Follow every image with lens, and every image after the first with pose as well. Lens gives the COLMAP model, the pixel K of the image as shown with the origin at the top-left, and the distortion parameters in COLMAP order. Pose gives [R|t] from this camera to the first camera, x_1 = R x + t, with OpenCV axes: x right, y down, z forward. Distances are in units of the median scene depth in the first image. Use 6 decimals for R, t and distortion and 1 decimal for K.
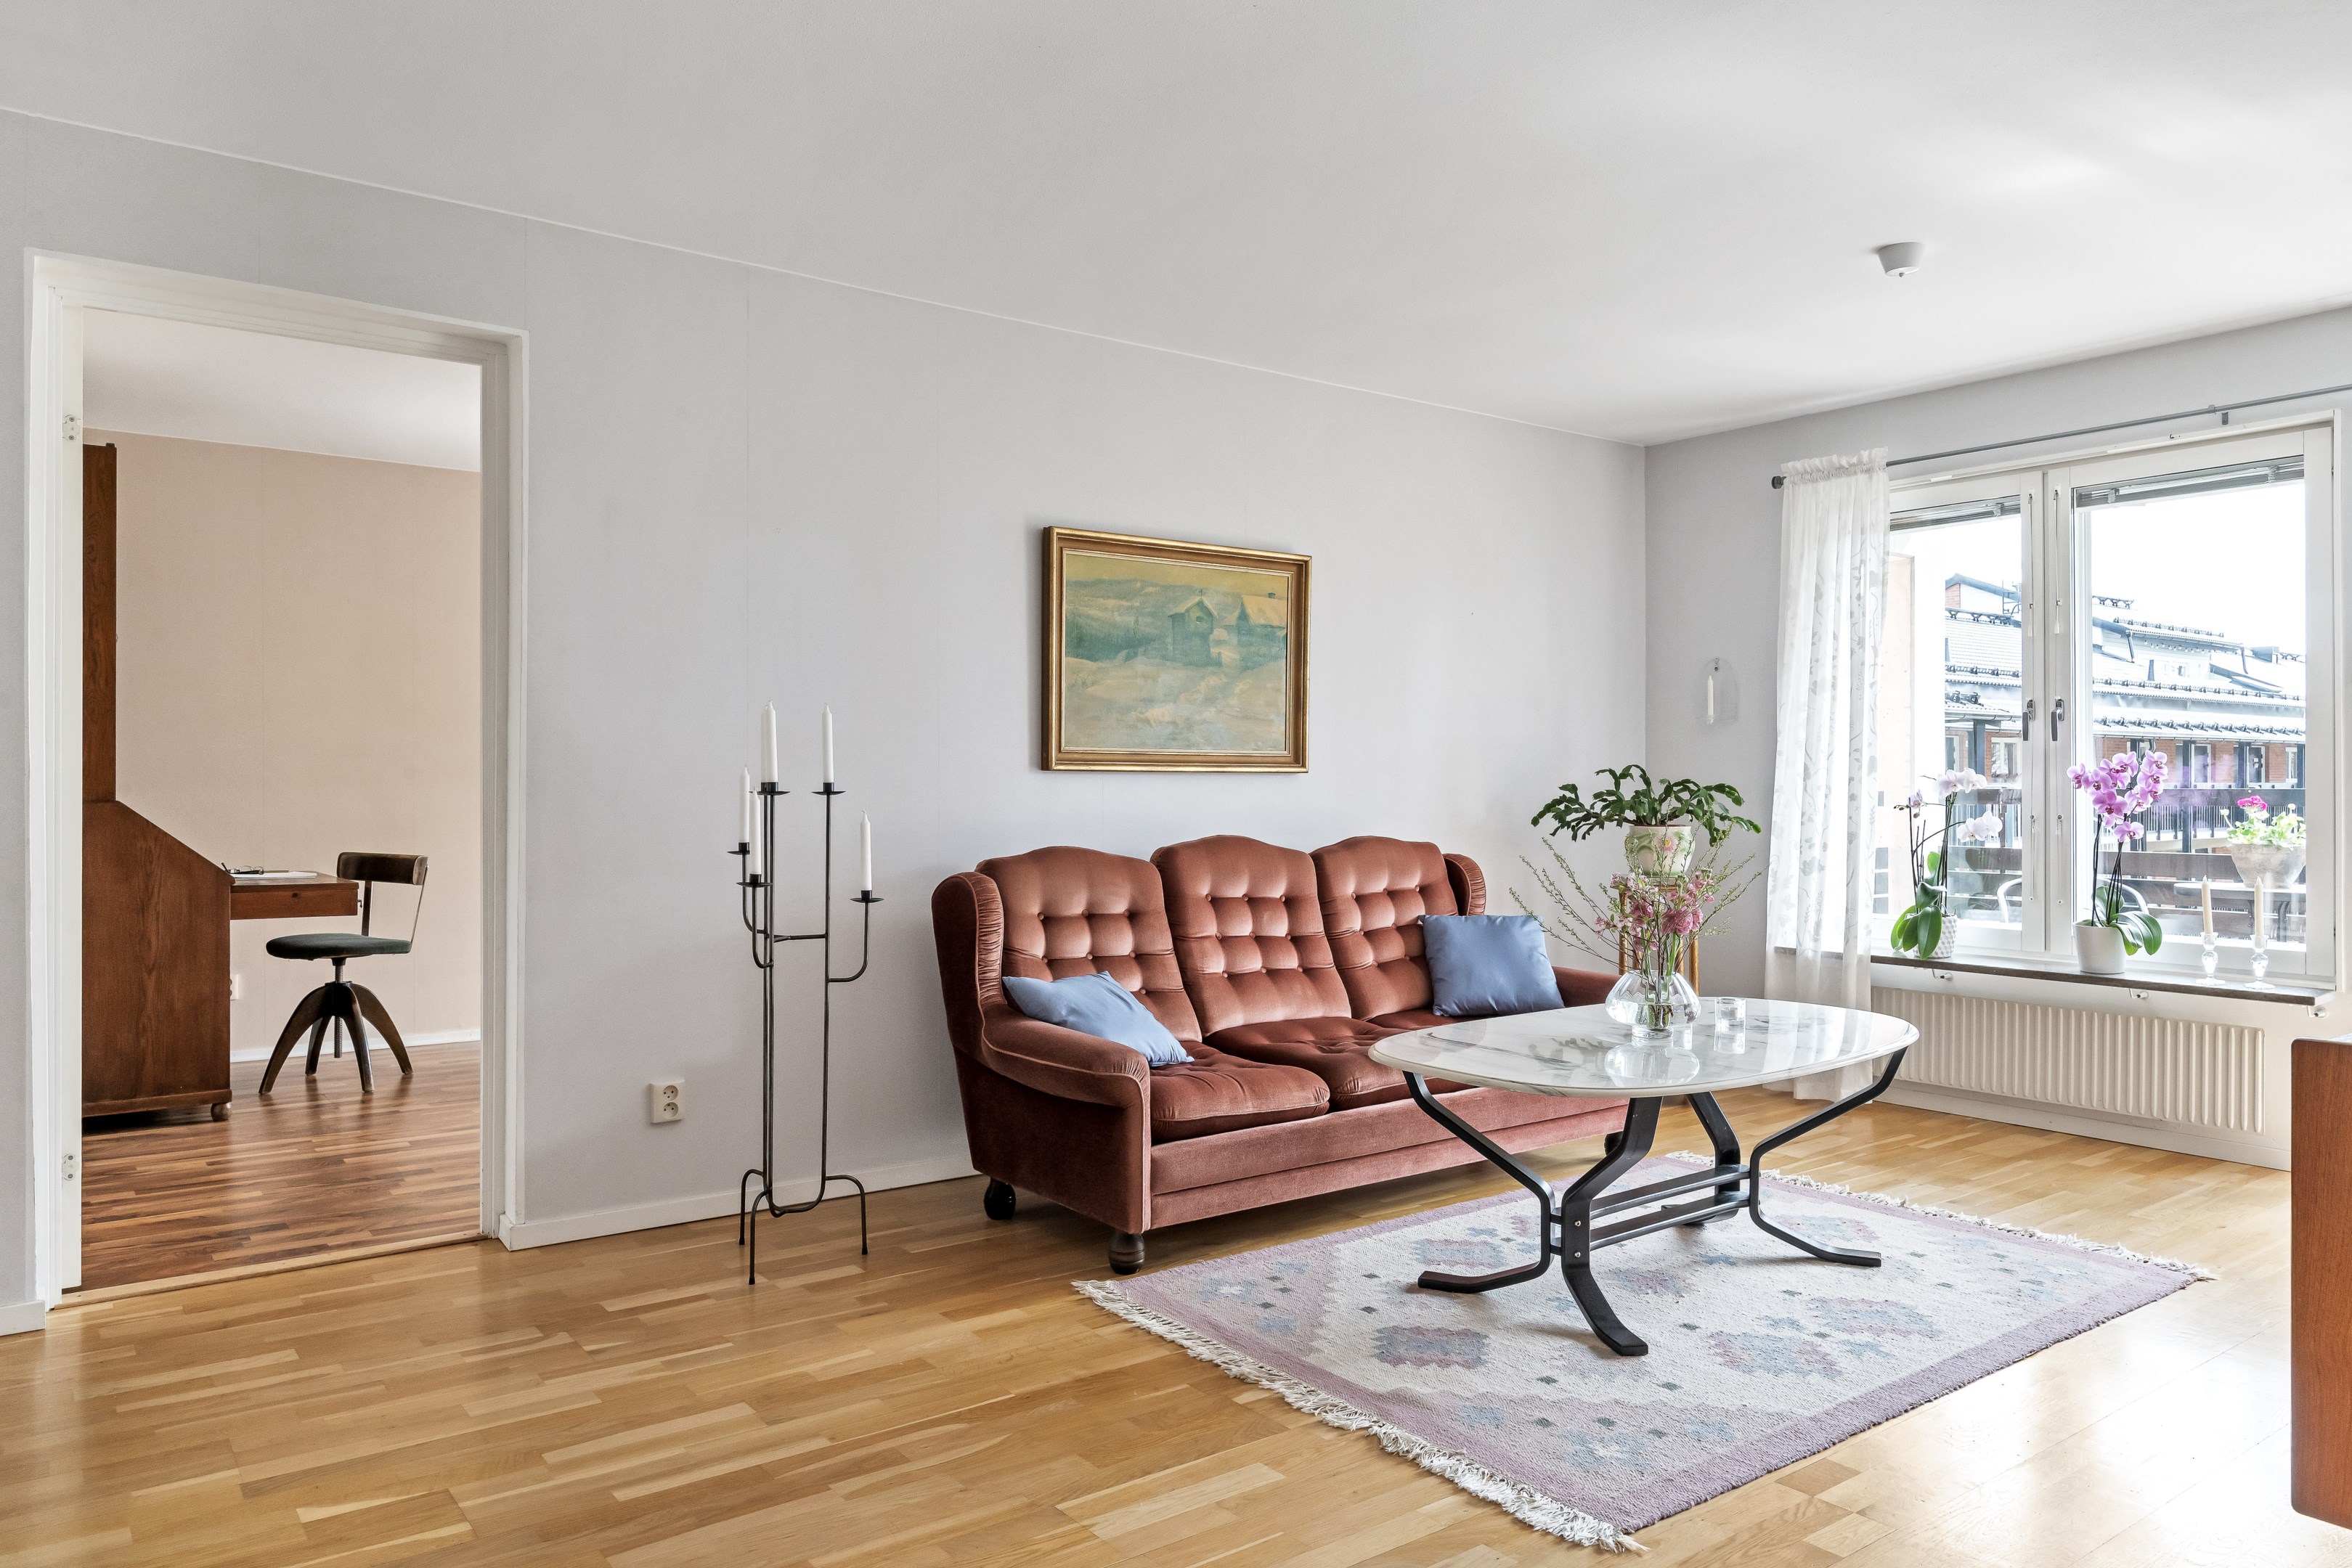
lens RADIAL K [[1569.2, 0, 1170.2], [0, 1569.2, 767.8], [0, 0, 1]] dist [-0.005654, 0.002833]
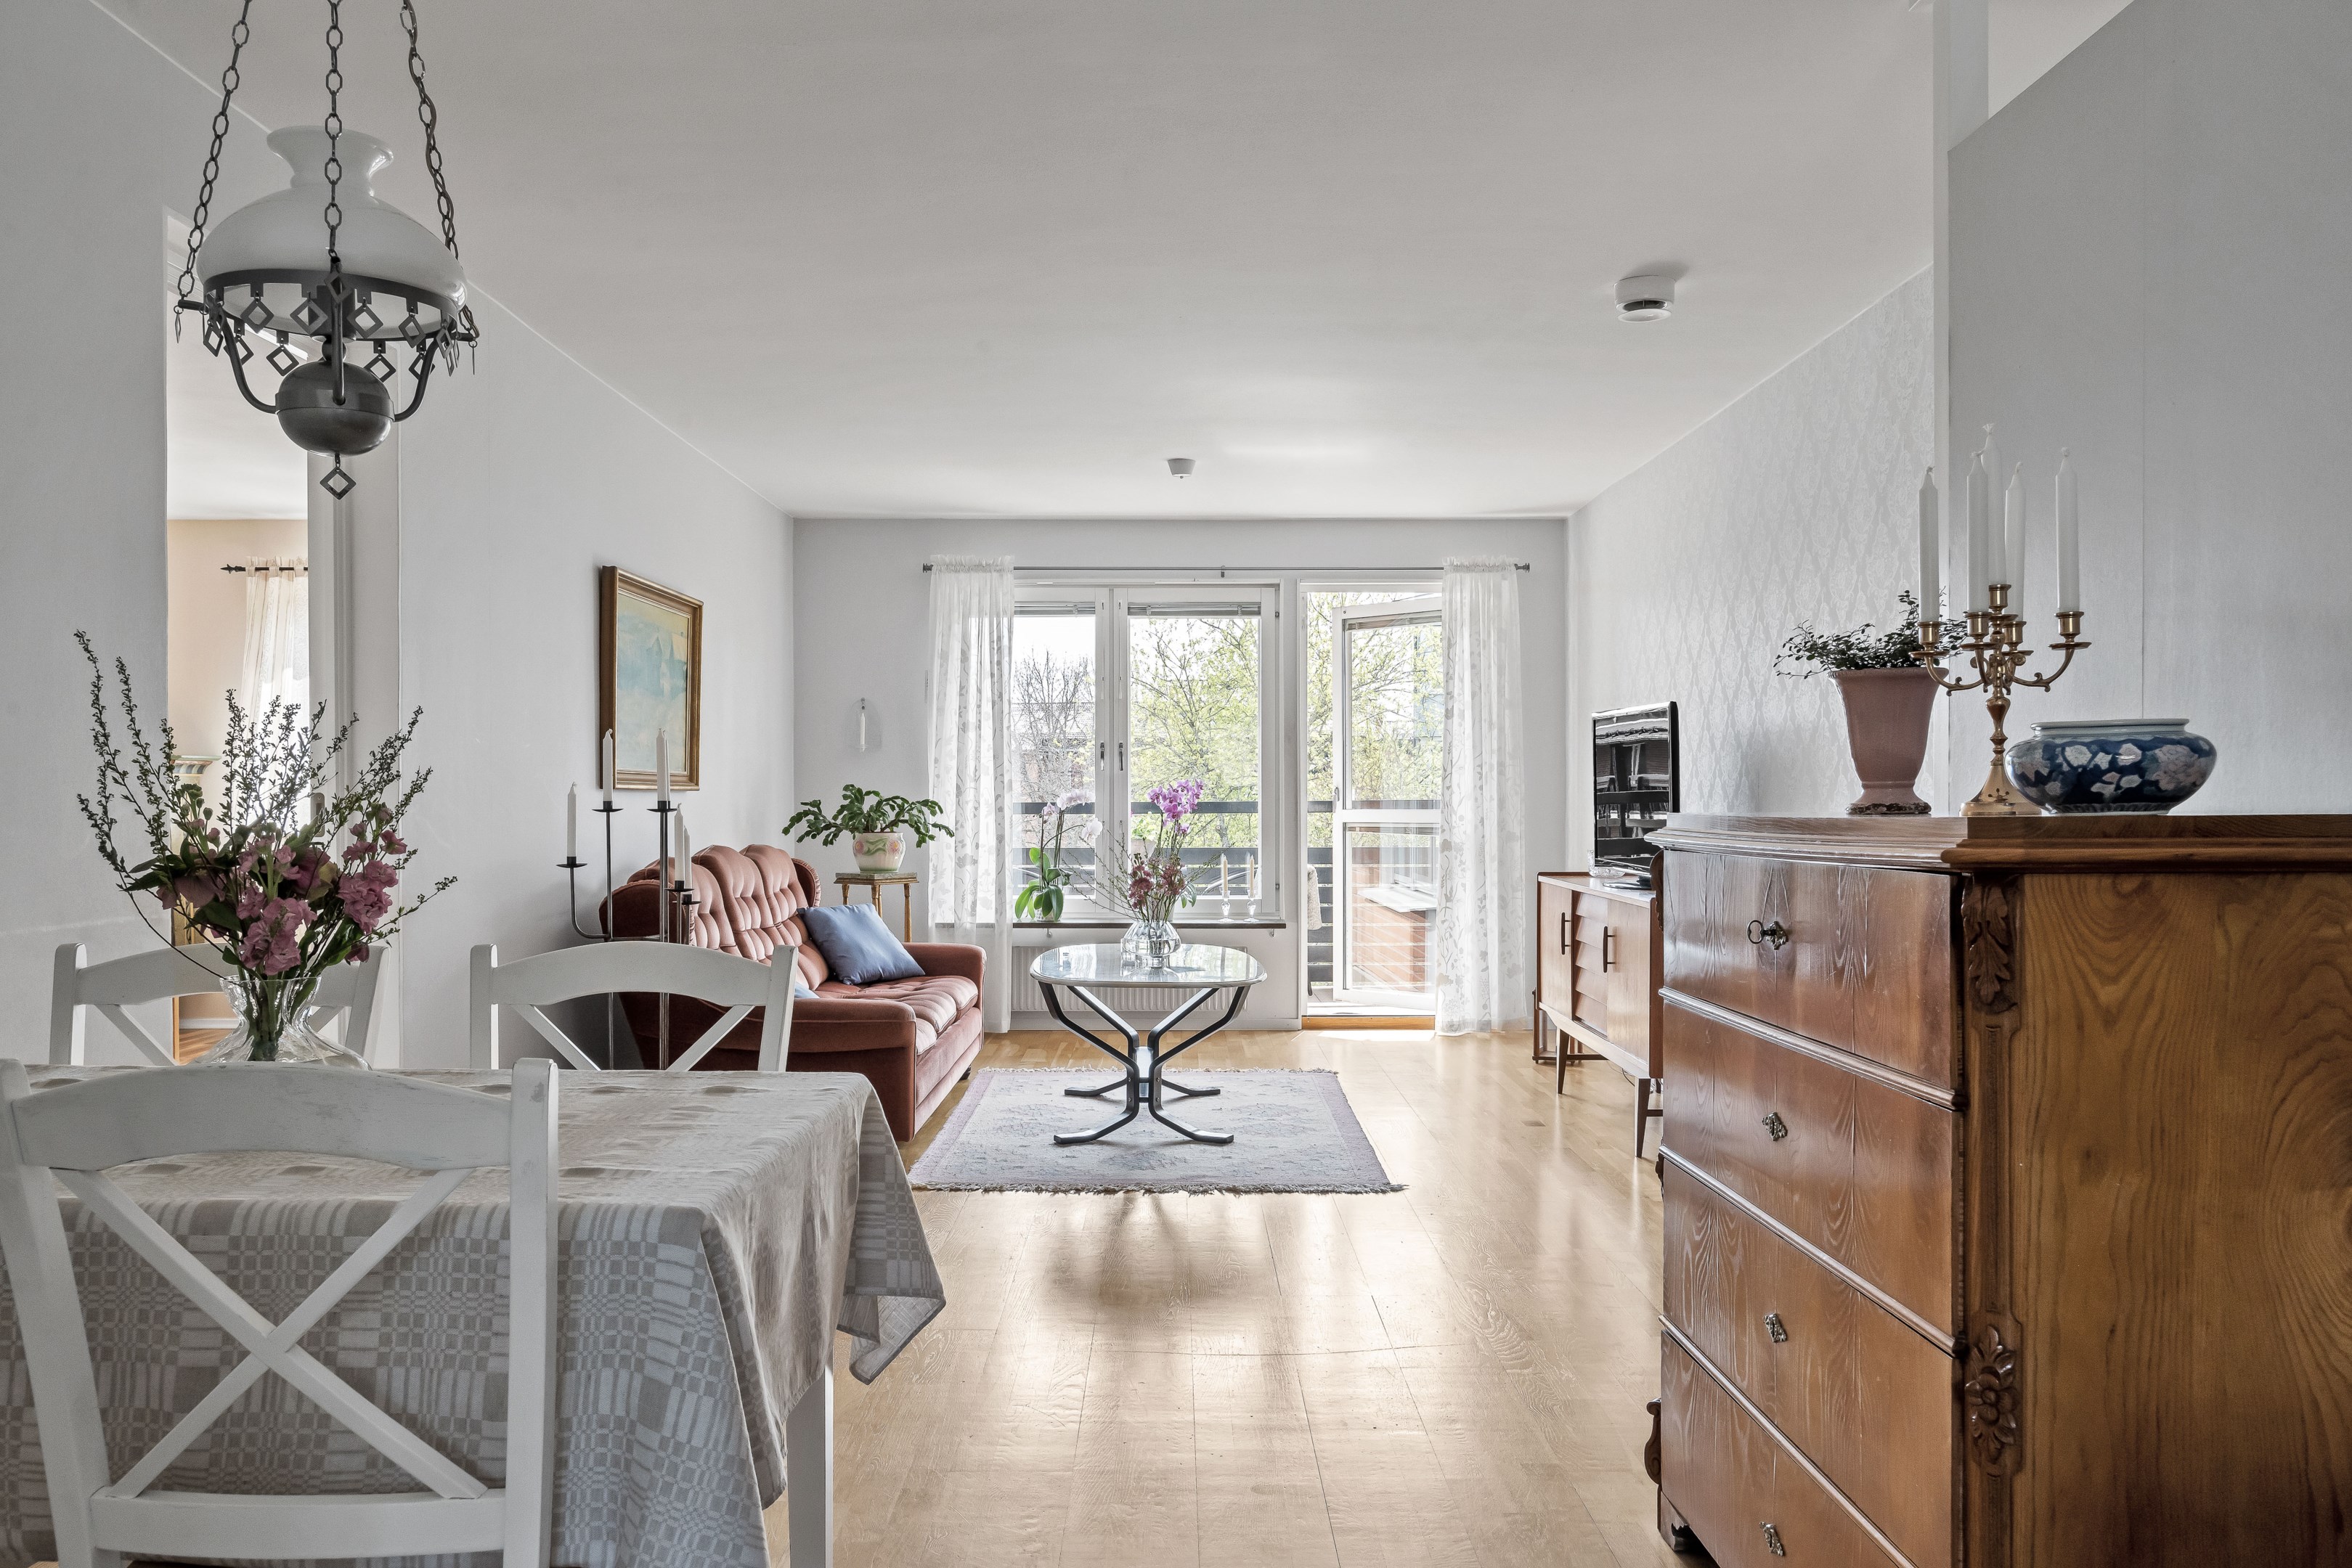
lens RADIAL K [[1739.5, 0, 1177.6], [0, 1739.5, 785.4], [0, 0, 1]] dist [-0.062490, 0.002738]
pose [[0.598195, 0.004968, 0.801335, -0.729972], [-0.008076, 0.999967, -0.000170, -0.003099], [-0.801310, -0.006370, 0.598216, -0.036805]]
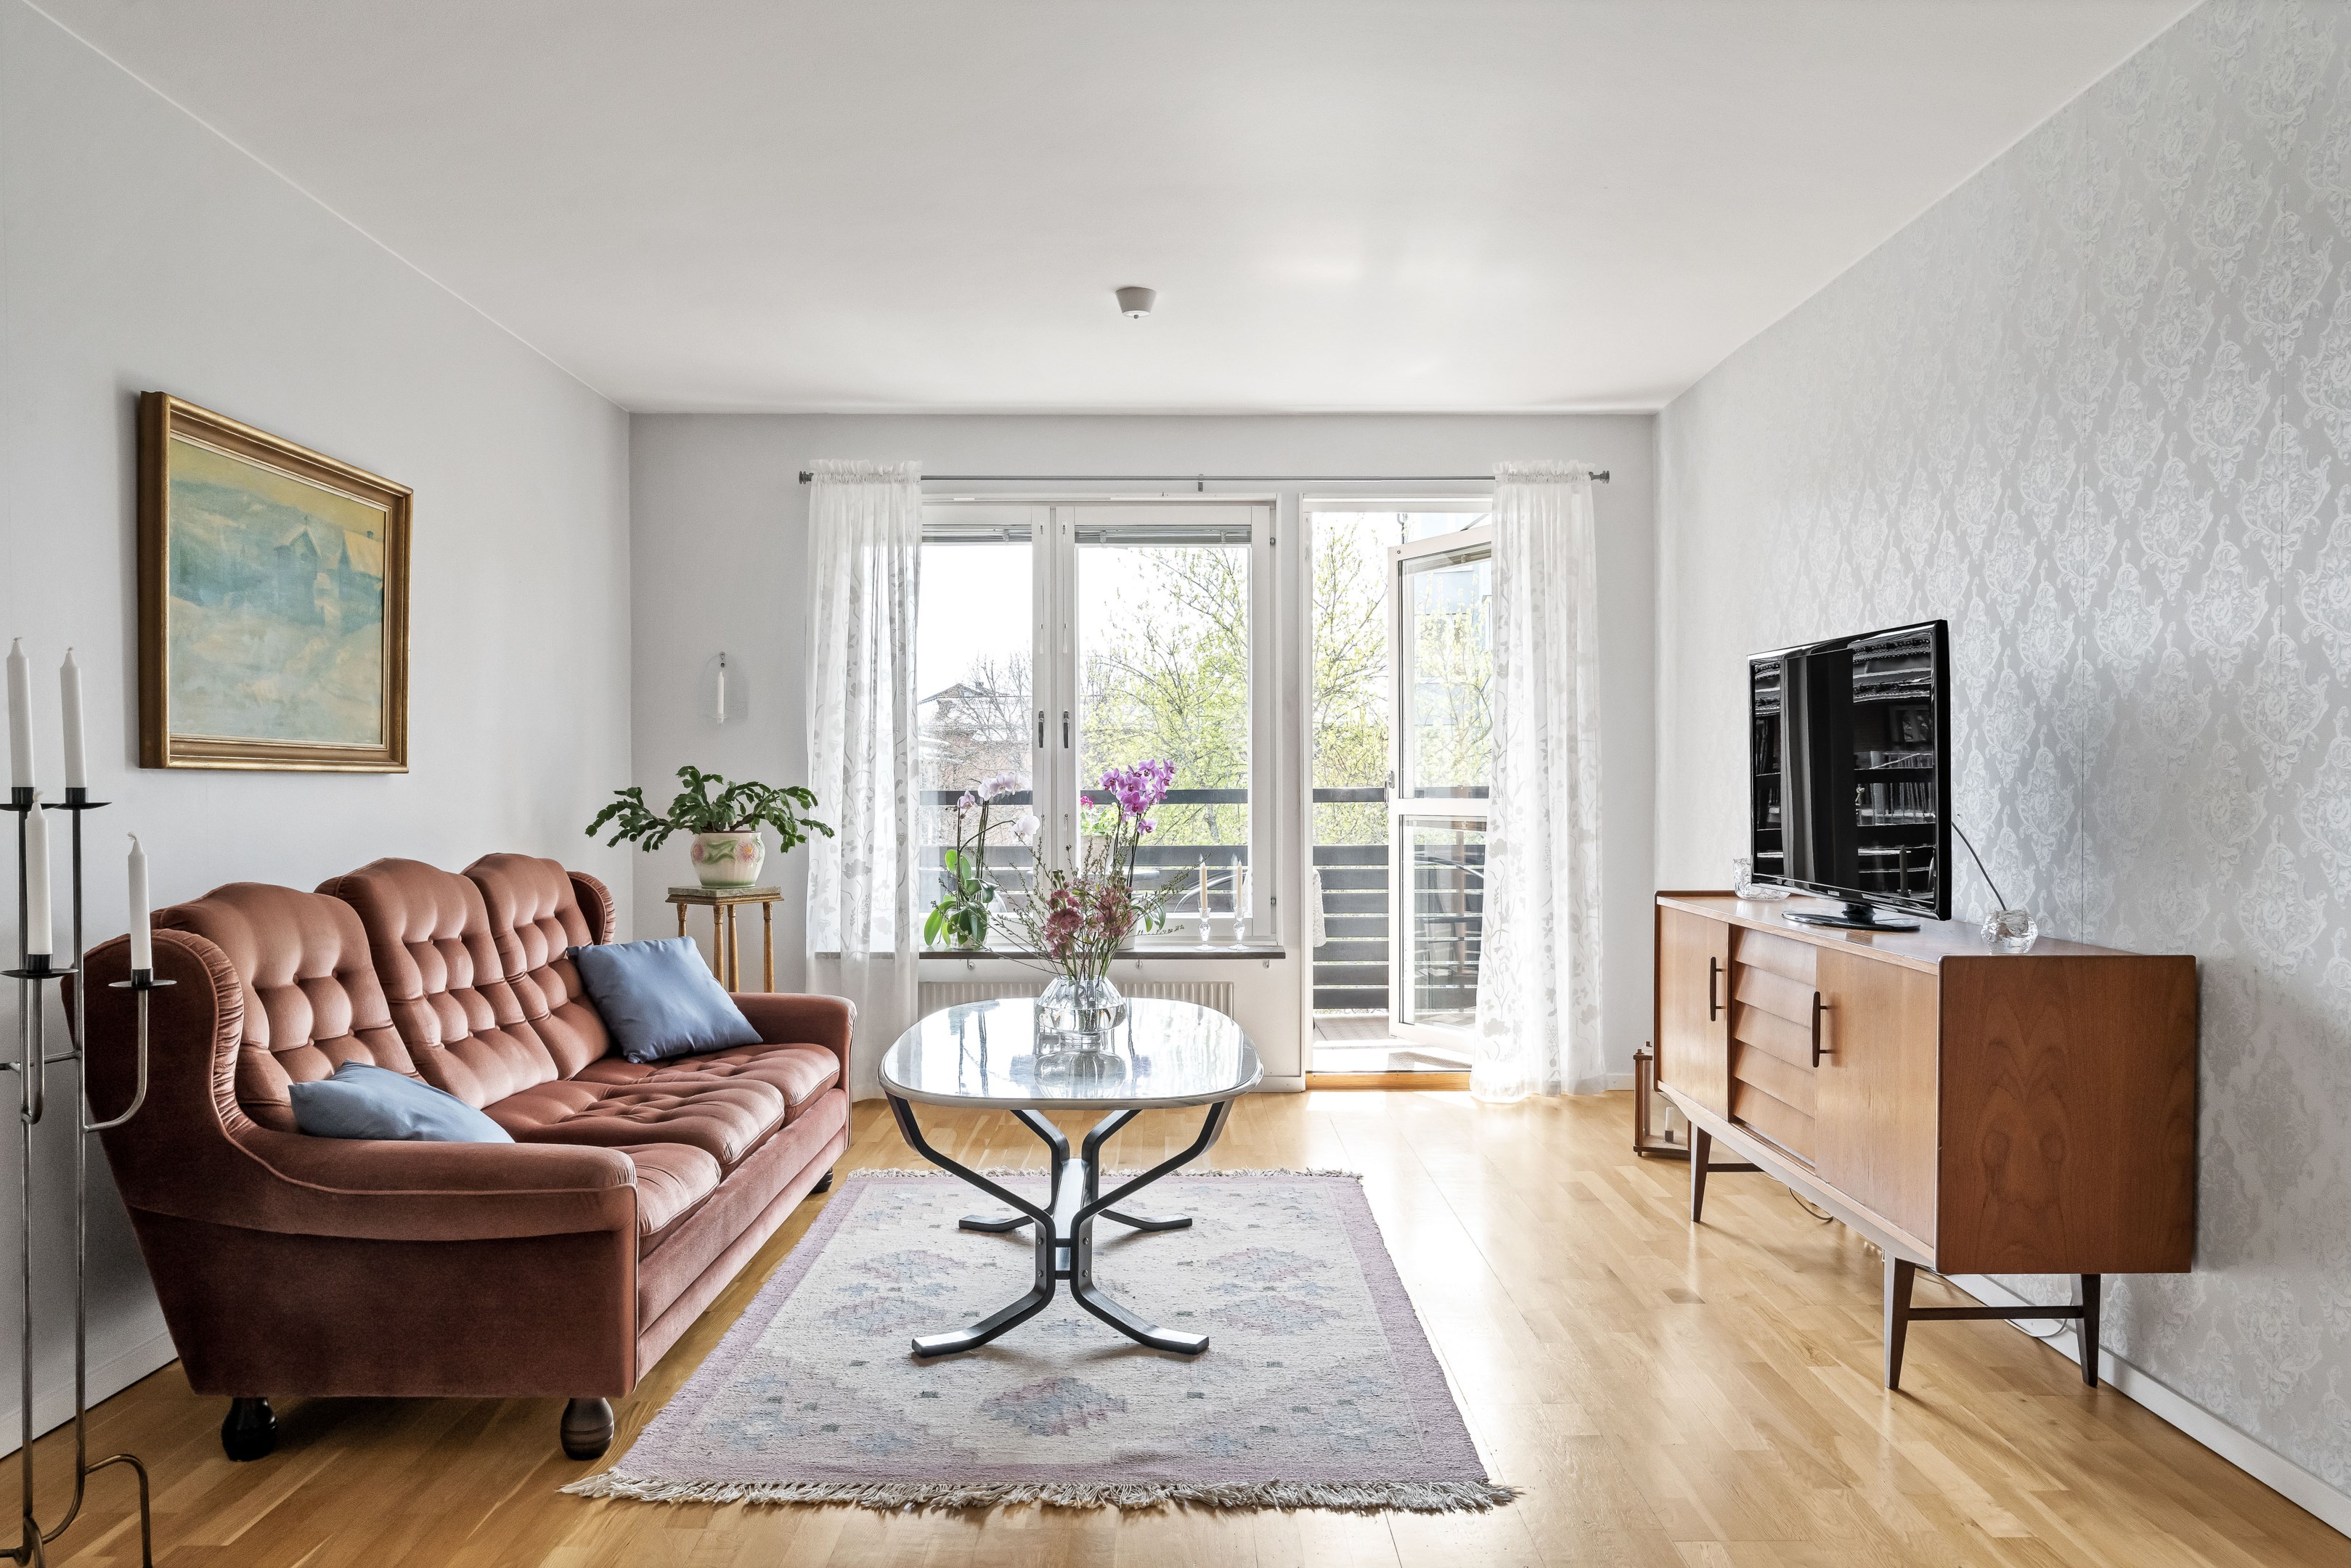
lens RADIAL K [[1635.4, 0, 1185.9], [0, 1635.4, 798.0], [0, 0, 1]] dist [-0.019606, 0.001964]
pose [[0.590831, -0.007460, 0.806761, -0.333074], [-0.006745, 0.999877, 0.014186, 0.001582], [-0.806767, -0.013823, 0.590708, 0.232718]]
